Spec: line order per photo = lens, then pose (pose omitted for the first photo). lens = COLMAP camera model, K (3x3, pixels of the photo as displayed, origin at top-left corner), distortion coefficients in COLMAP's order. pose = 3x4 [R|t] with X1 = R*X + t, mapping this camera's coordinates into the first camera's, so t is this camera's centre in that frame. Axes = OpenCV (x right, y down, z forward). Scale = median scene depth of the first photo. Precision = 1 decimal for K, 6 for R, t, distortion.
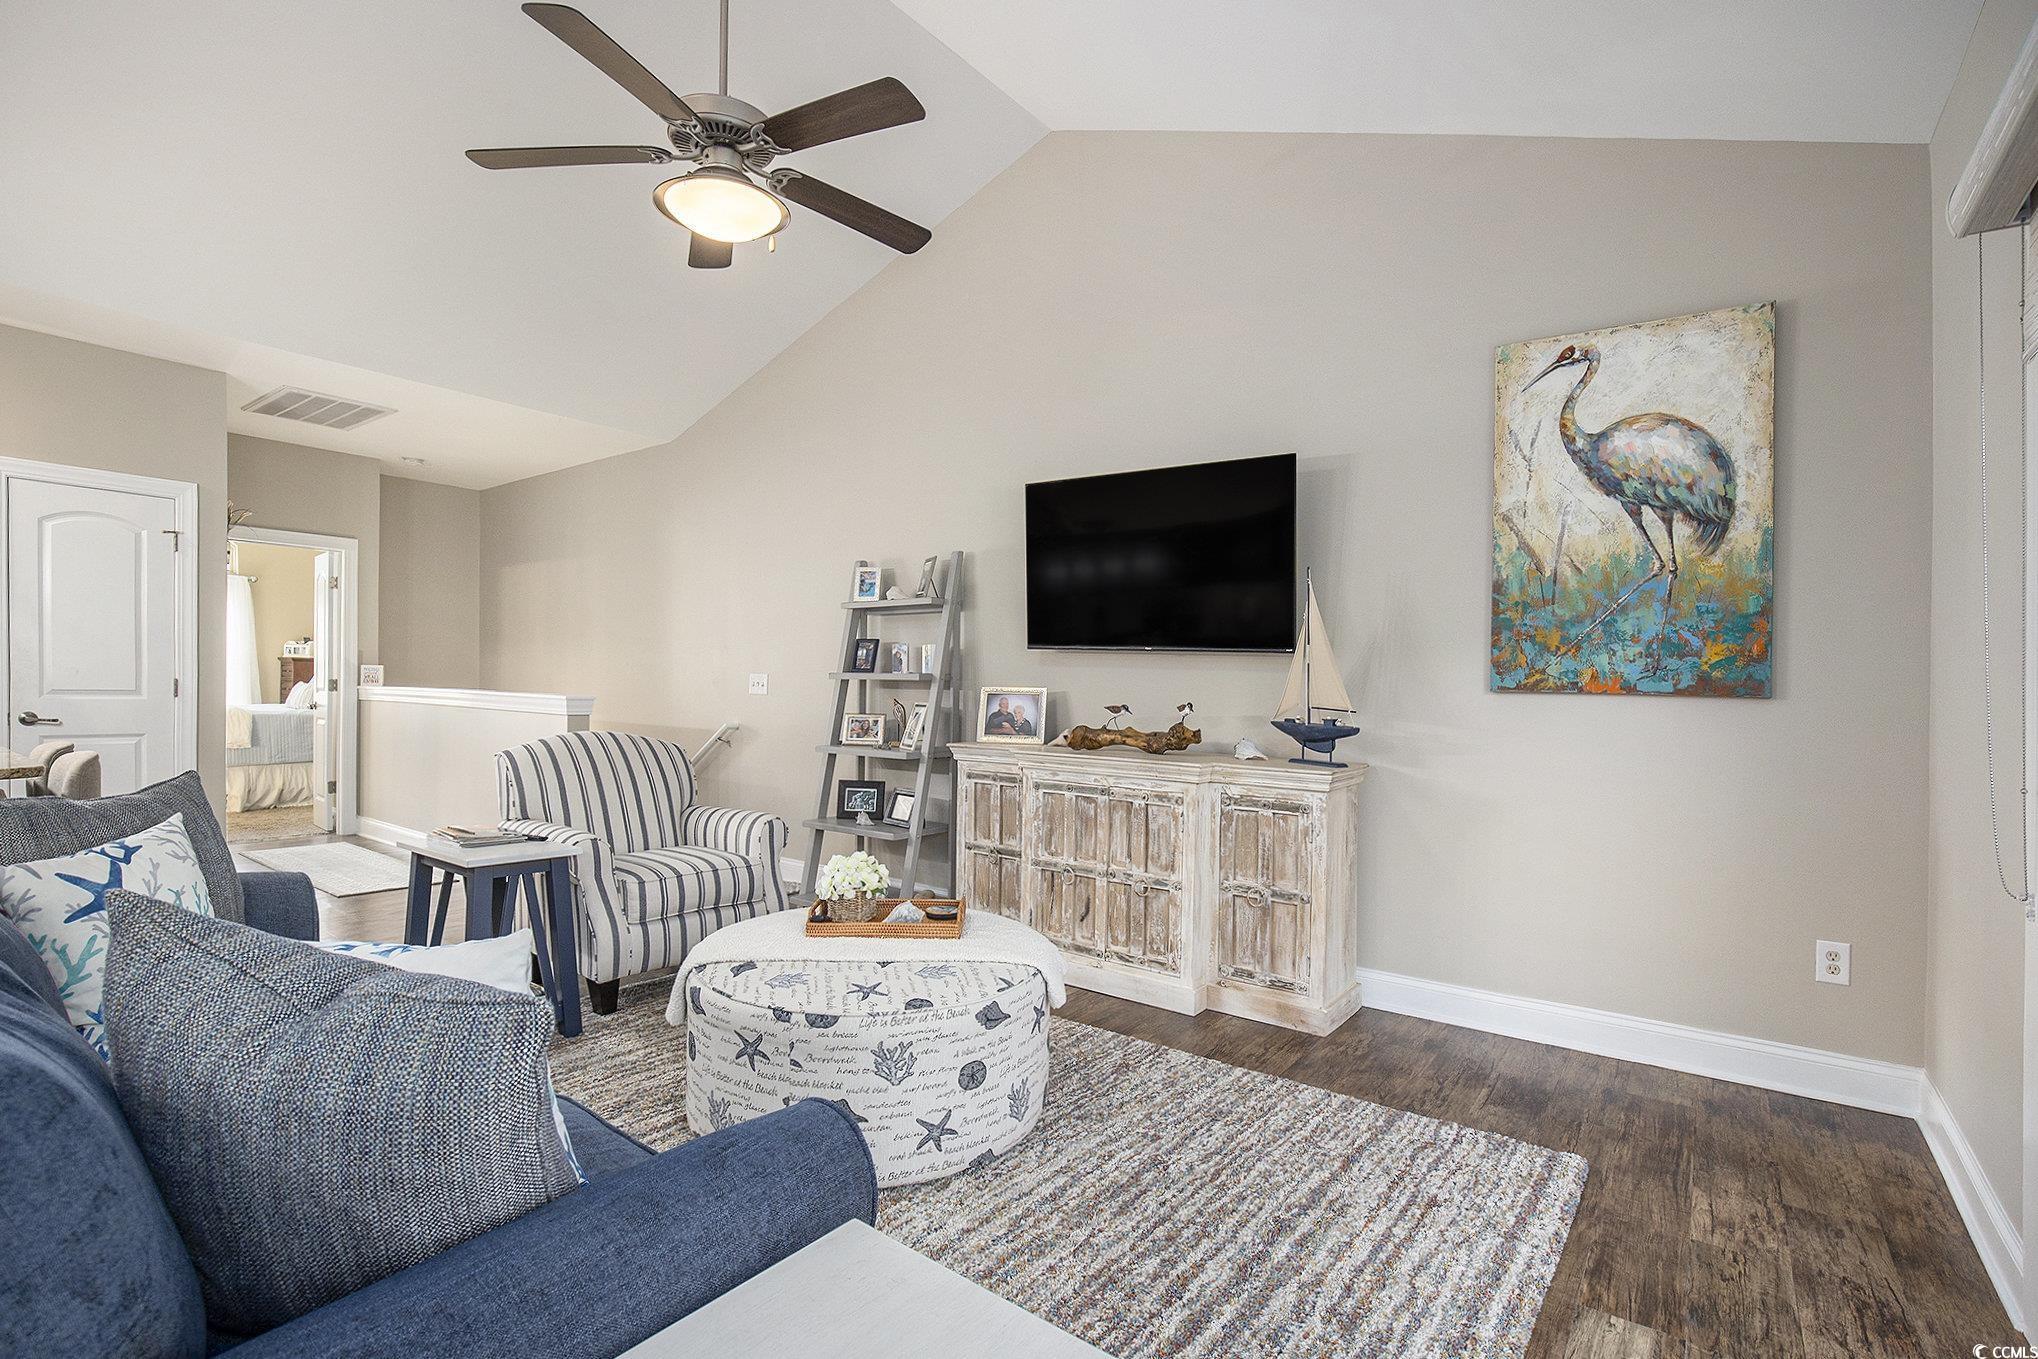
lens RADIAL K [[943.0, 0, 1030.6], [0, 943.0, 677.8], [0, 0, 1]] dist [-0.027955, 0.000166]
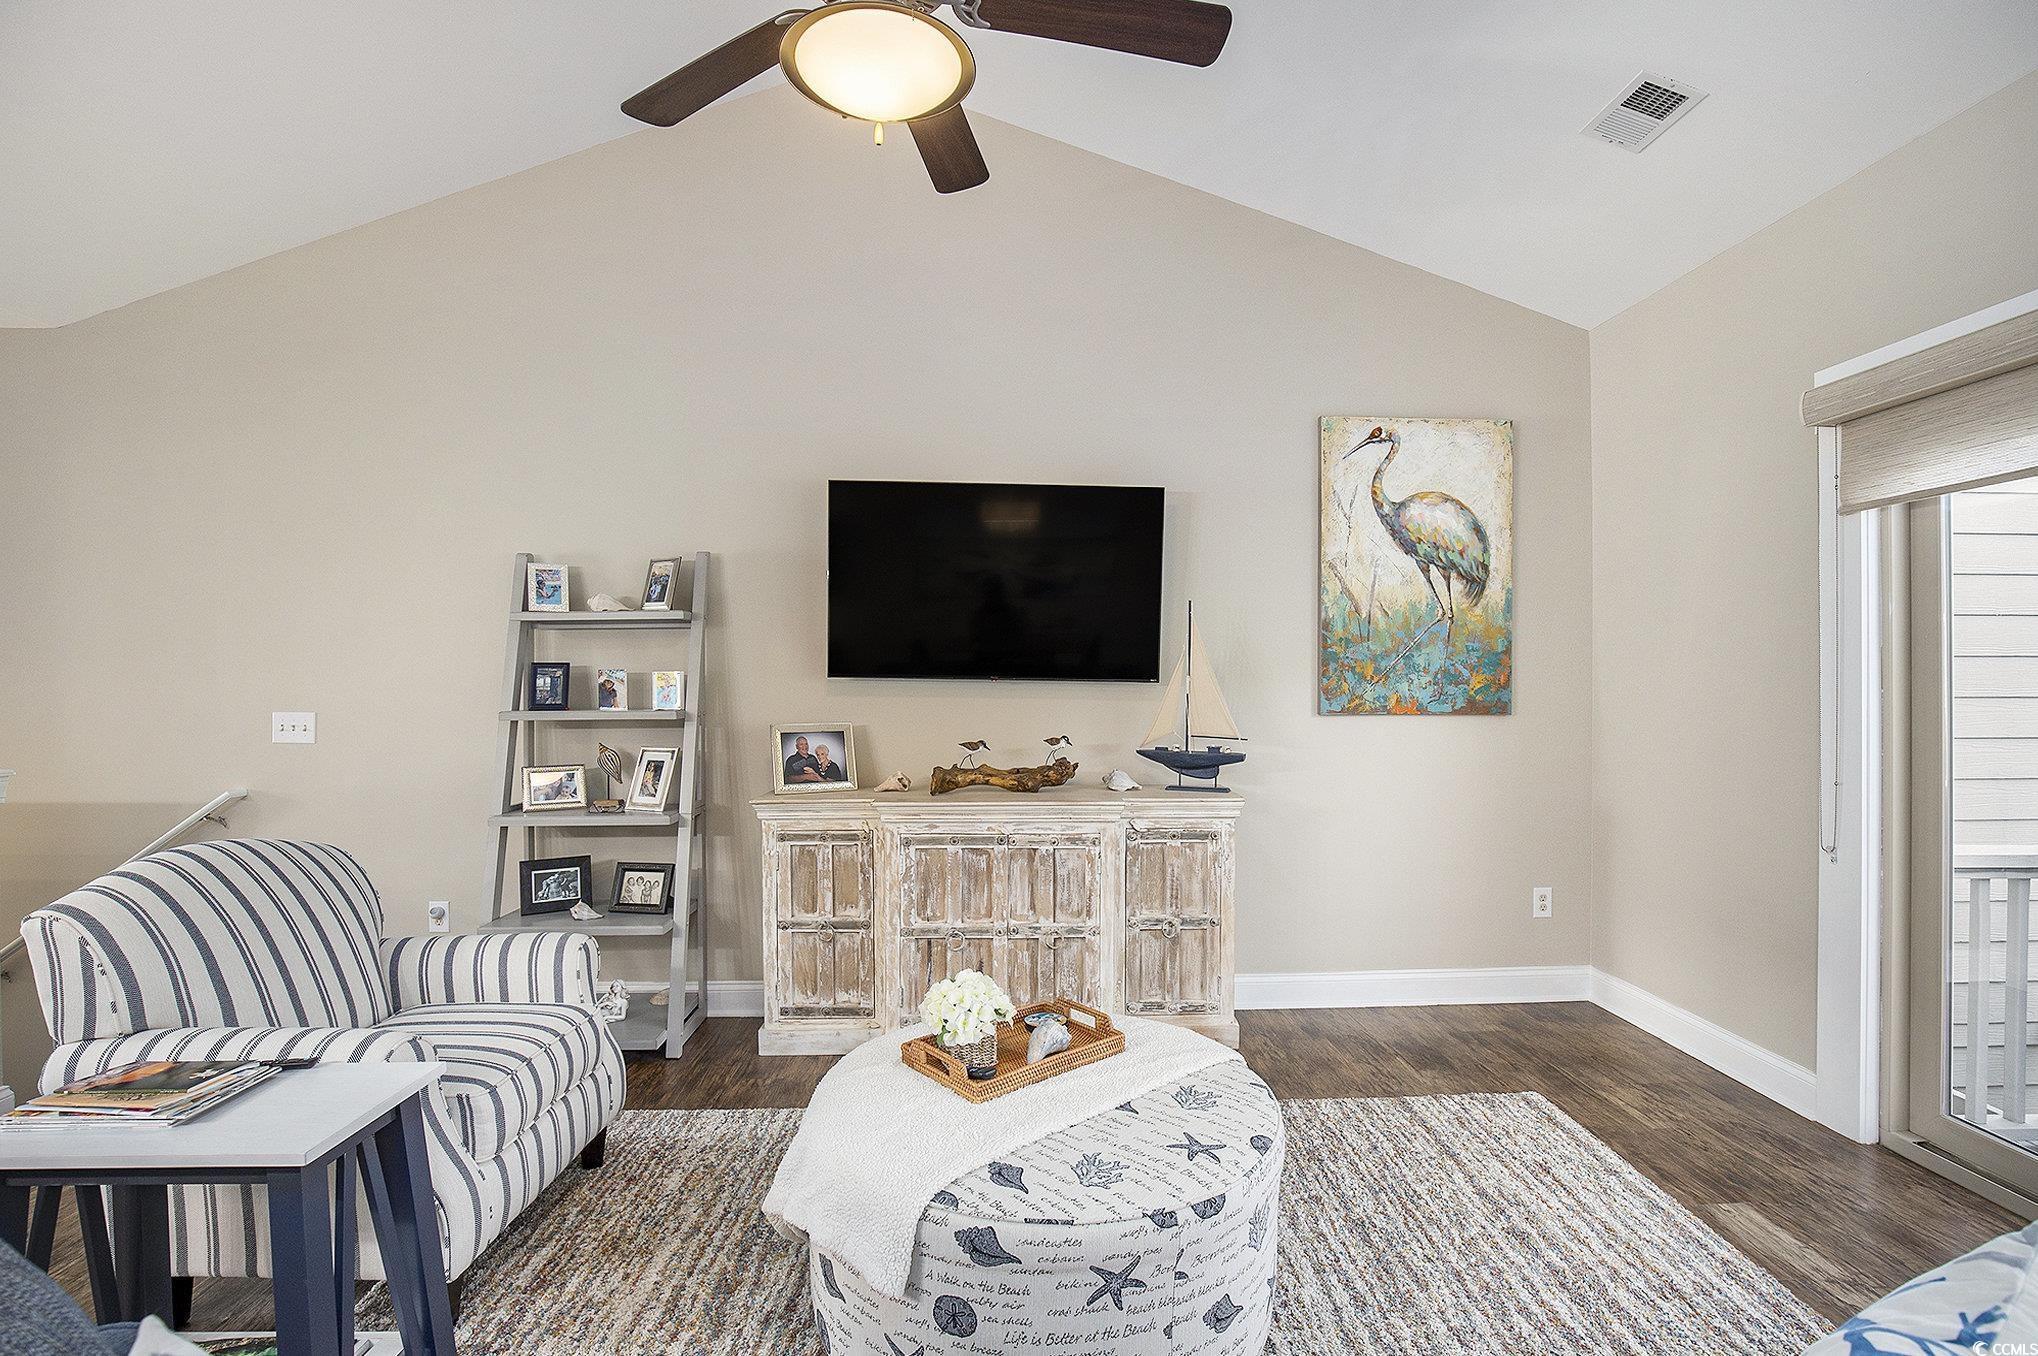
lens RADIAL K [[943.0, 0, 1027.7], [0, 943.0, 681.6], [0, 0, 1]] dist [-0.027955, 0.000166]
pose [[0.782405, -0.021516, 0.622399, -0.513863], [0.014674, 0.999762, 0.016114, -0.050461], [-0.622598, -0.003475, 0.782534, 0.316041]]
